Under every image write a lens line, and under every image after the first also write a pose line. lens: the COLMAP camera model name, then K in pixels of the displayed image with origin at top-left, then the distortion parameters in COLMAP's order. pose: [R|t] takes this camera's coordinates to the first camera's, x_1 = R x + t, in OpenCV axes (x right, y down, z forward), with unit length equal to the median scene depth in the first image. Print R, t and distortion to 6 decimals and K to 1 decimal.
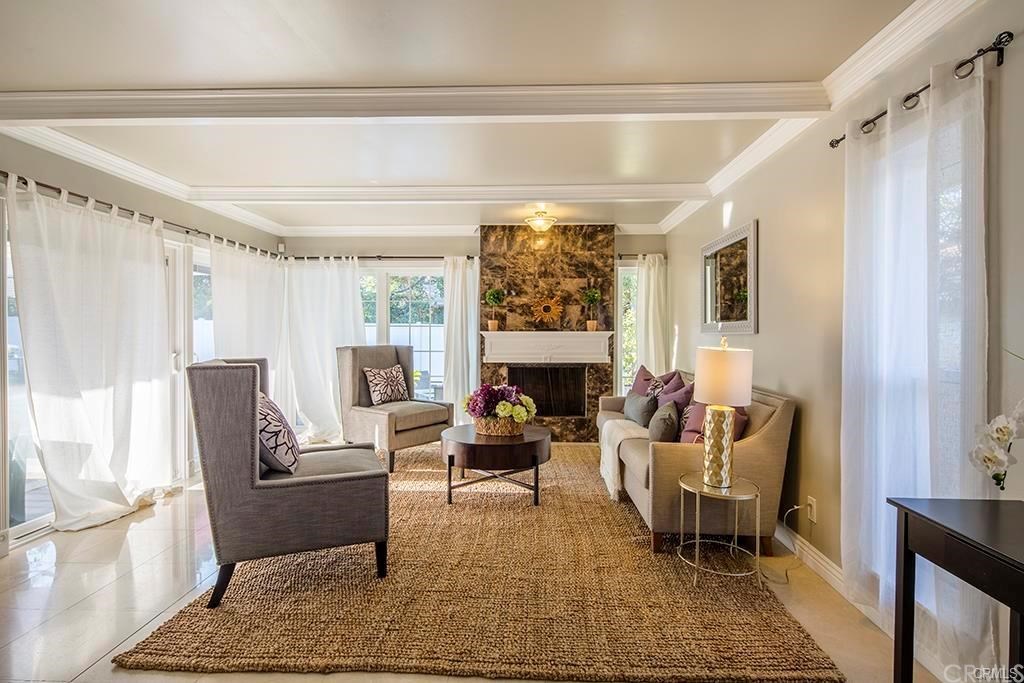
lens RADIAL K [[502.3, 0, 532.3], [0, 502.3, 337.5], [0, 0, 1]] dist [0.001413, -0.004458]
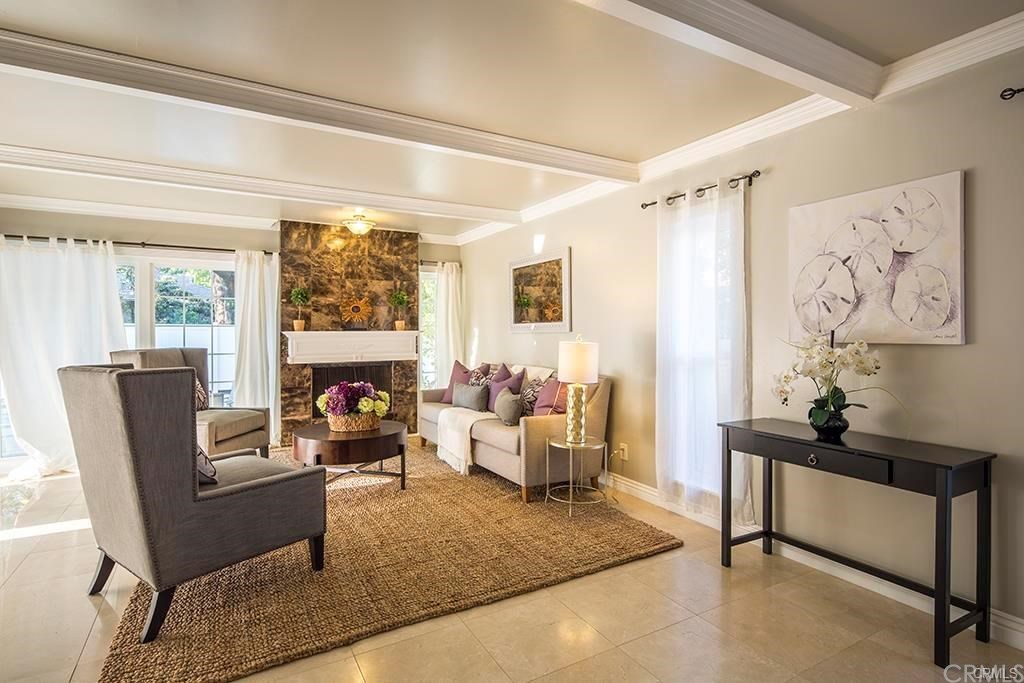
lens RADIAL K [[502.3, 0, 510.4], [0, 502.3, 335.8], [0, 0, 1]] dist [0.001413, -0.004458]
pose [[0.858929, -0.009753, 0.512002, -0.239822], [0.011157, 0.999938, 0.000331, 0.000663], [-0.511973, 0.005429, 0.858984, -0.043442]]
